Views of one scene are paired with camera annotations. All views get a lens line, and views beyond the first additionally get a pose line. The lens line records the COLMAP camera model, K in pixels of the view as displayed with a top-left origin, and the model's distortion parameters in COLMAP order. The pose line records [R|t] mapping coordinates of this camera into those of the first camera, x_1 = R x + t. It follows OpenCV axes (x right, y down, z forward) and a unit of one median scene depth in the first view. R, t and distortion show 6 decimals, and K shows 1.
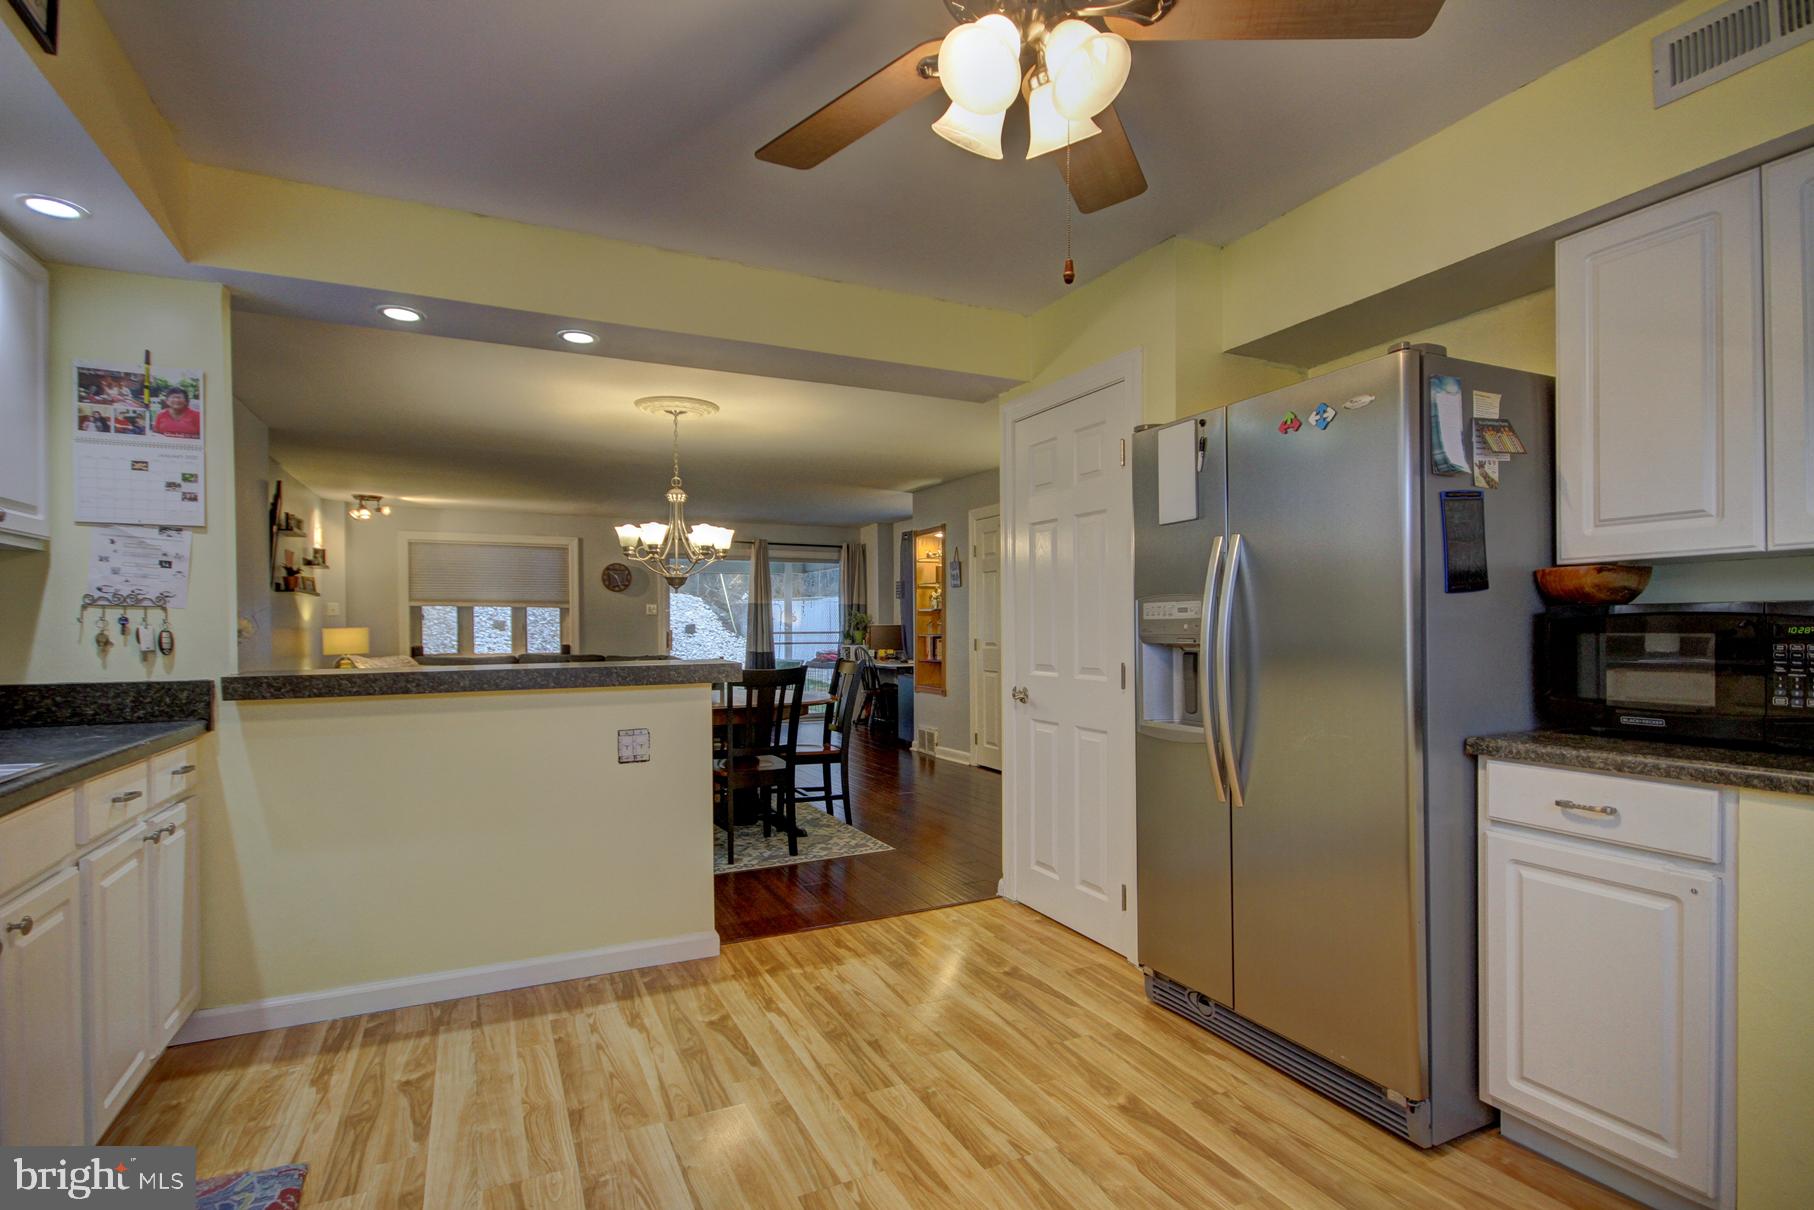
lens RADIAL K [[881.8, 0, 915.5], [0, 881.8, 633.3], [0, 0, 1]] dist [0.002351, 0.001022]
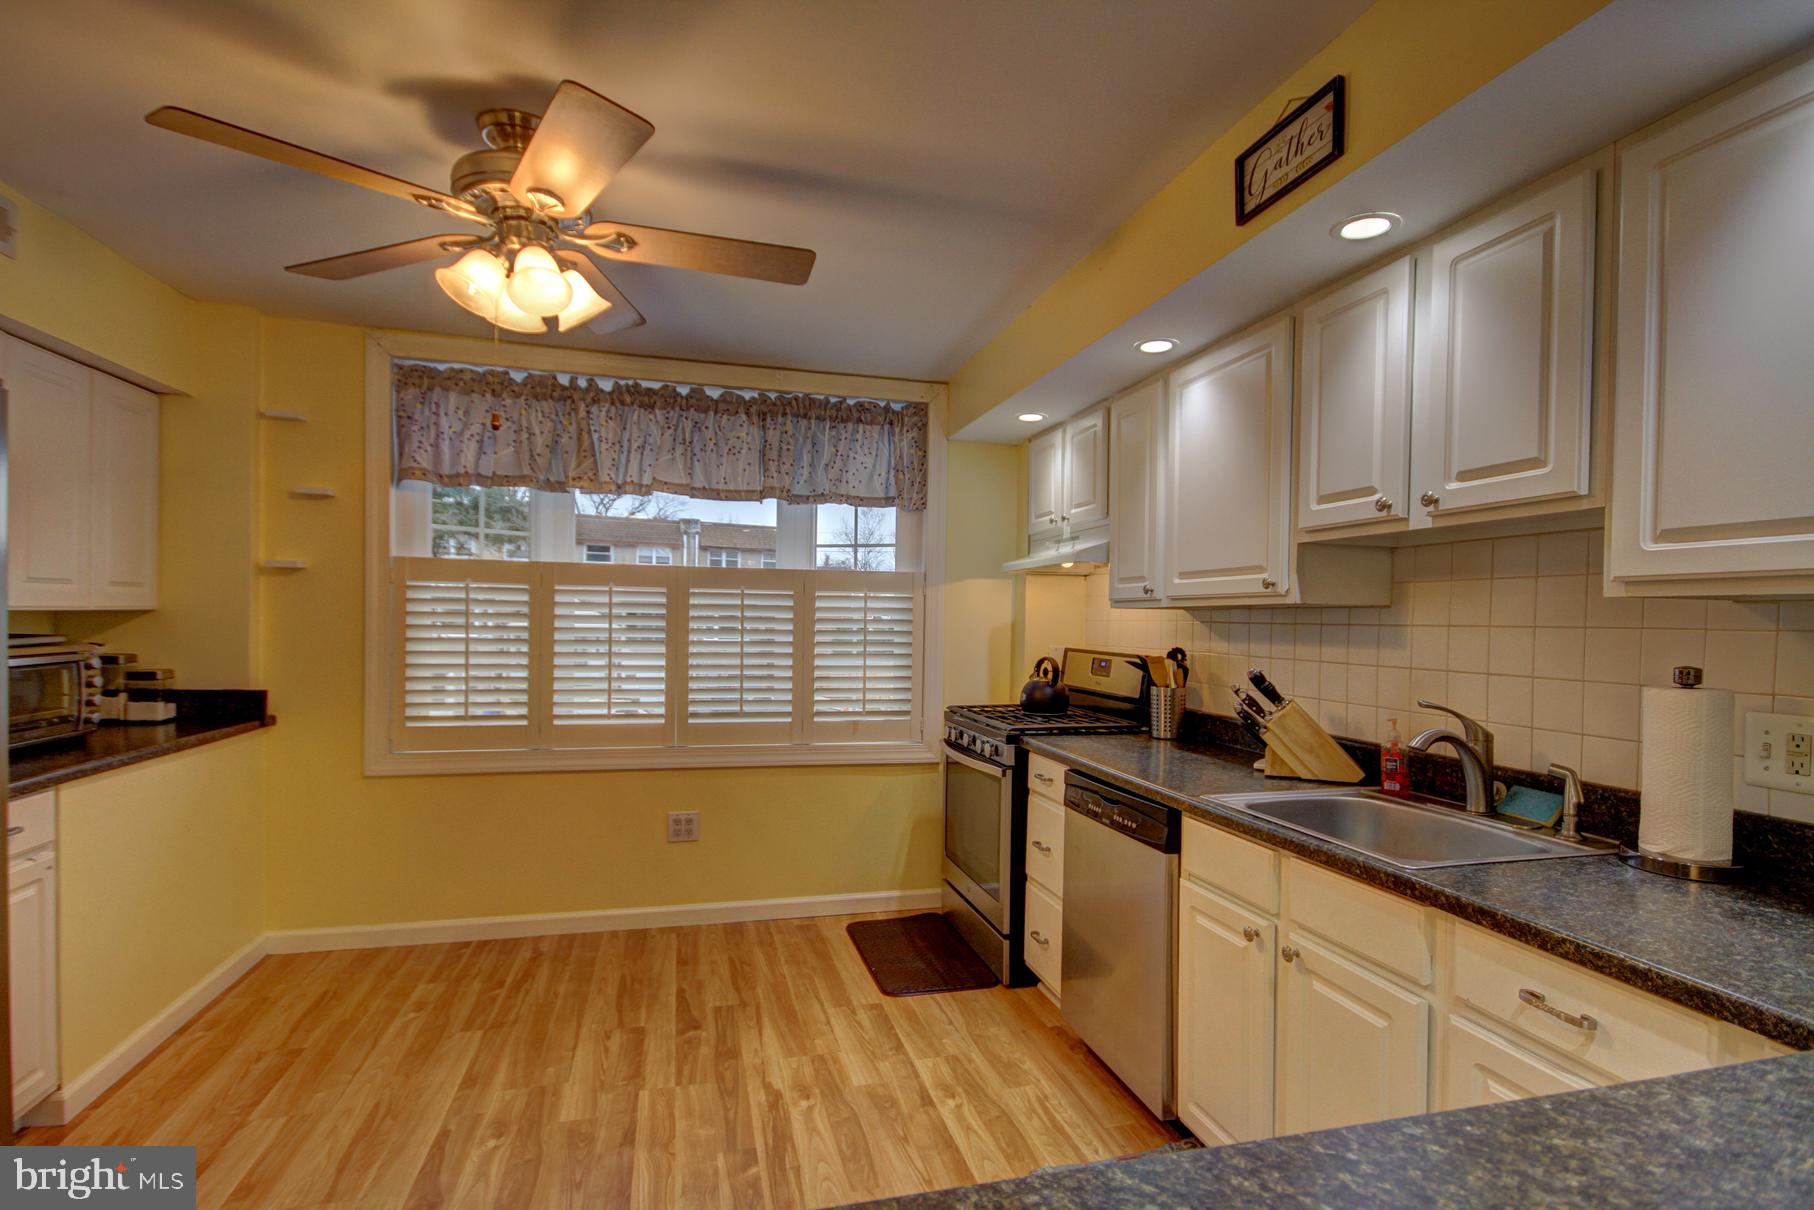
lens RADIAL K [[881.8, 0, 915.5], [0, 881.8, 633.3], [0, 0, 1]] dist [0.002351, 0.001022]
pose [[-0.980816, -0.013428, 0.194474, -0.428607], [-0.008544, 0.999627, 0.025932, -0.072049], [-0.194749, 0.023773, -0.980565, 1.295541]]
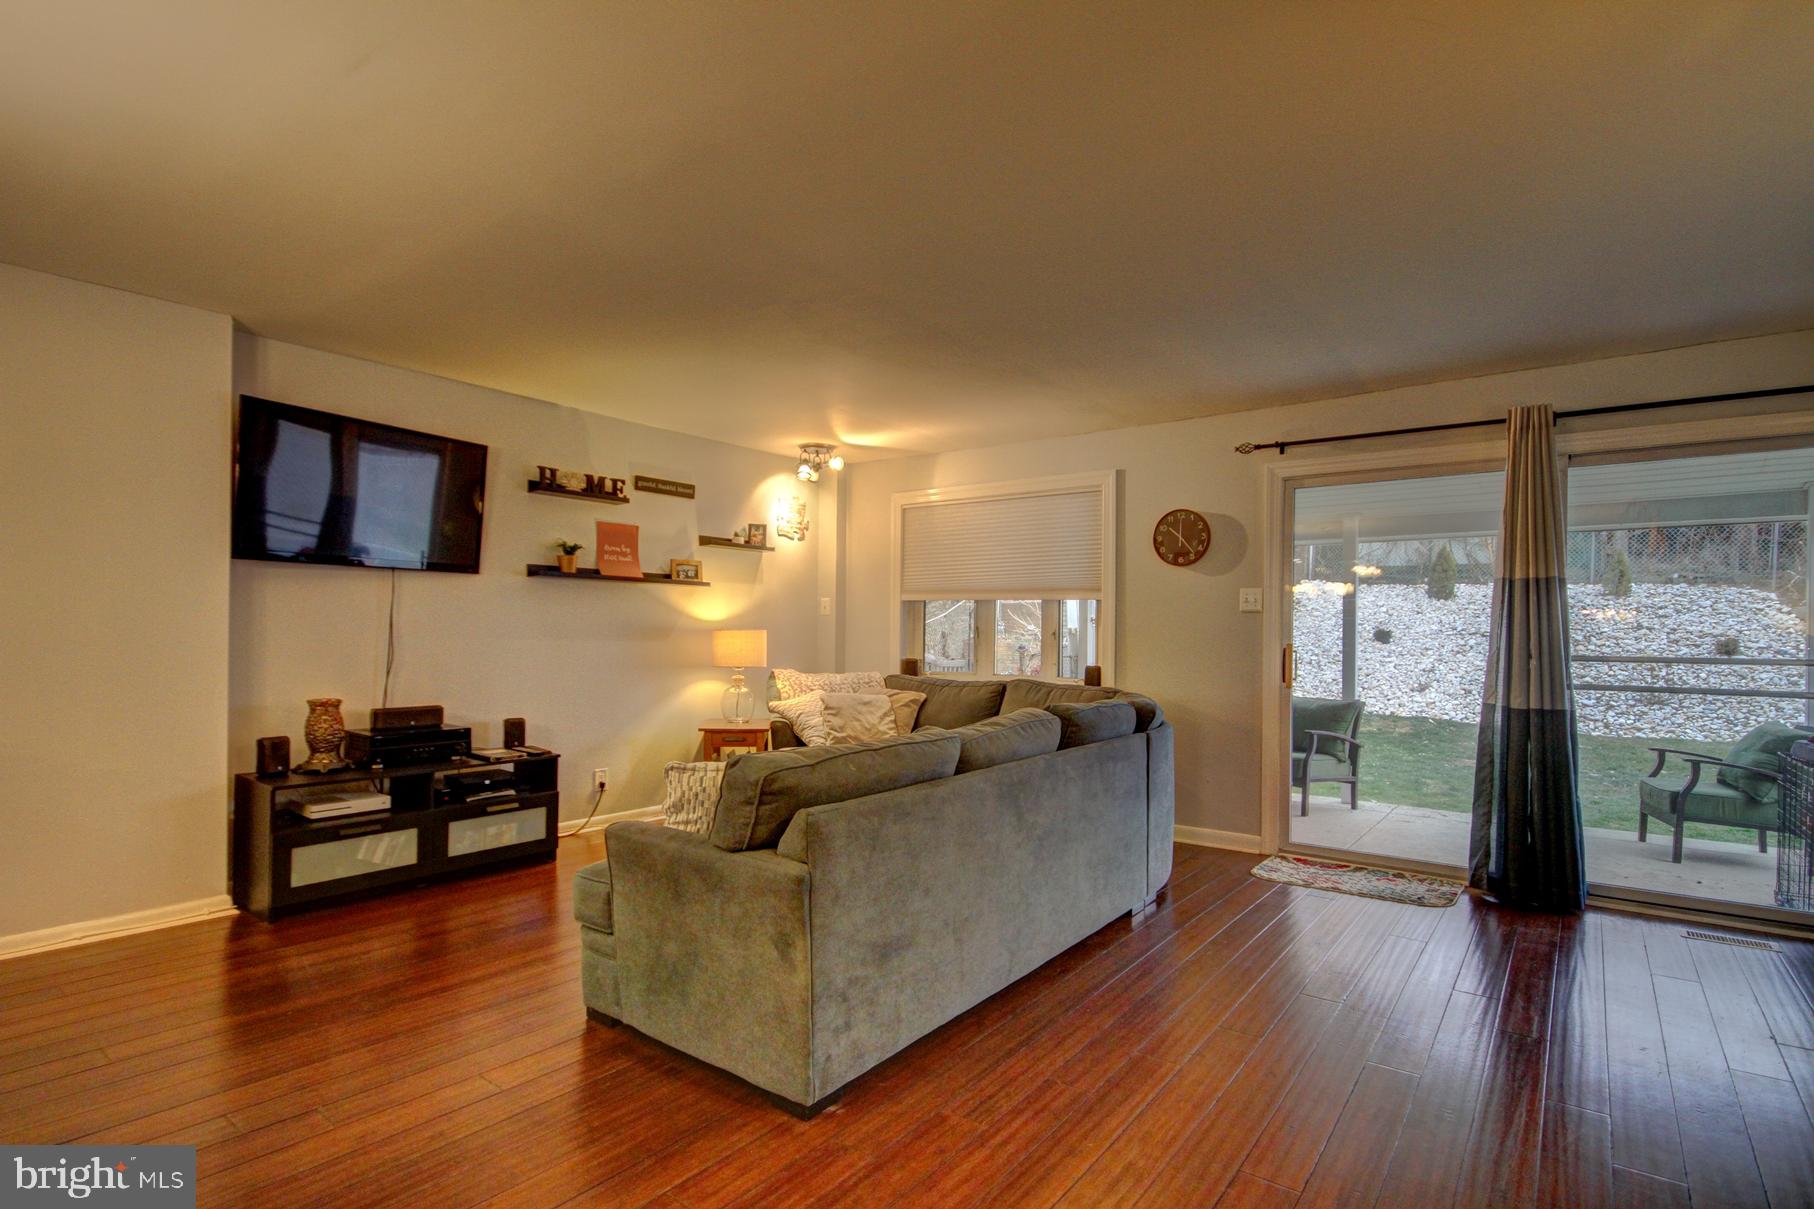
lens RADIAL K [[883.9, 0, 911.9], [0, 883.9, 632.6], [0, 0, 1]] dist [0.001377, -0.001985]
pose [[0.446684, 0.008179, -0.894654, 0.176184], [-0.021429, 0.999769, -0.001559, -0.018050], [0.894435, 0.019868, 0.446756, 2.449704]]
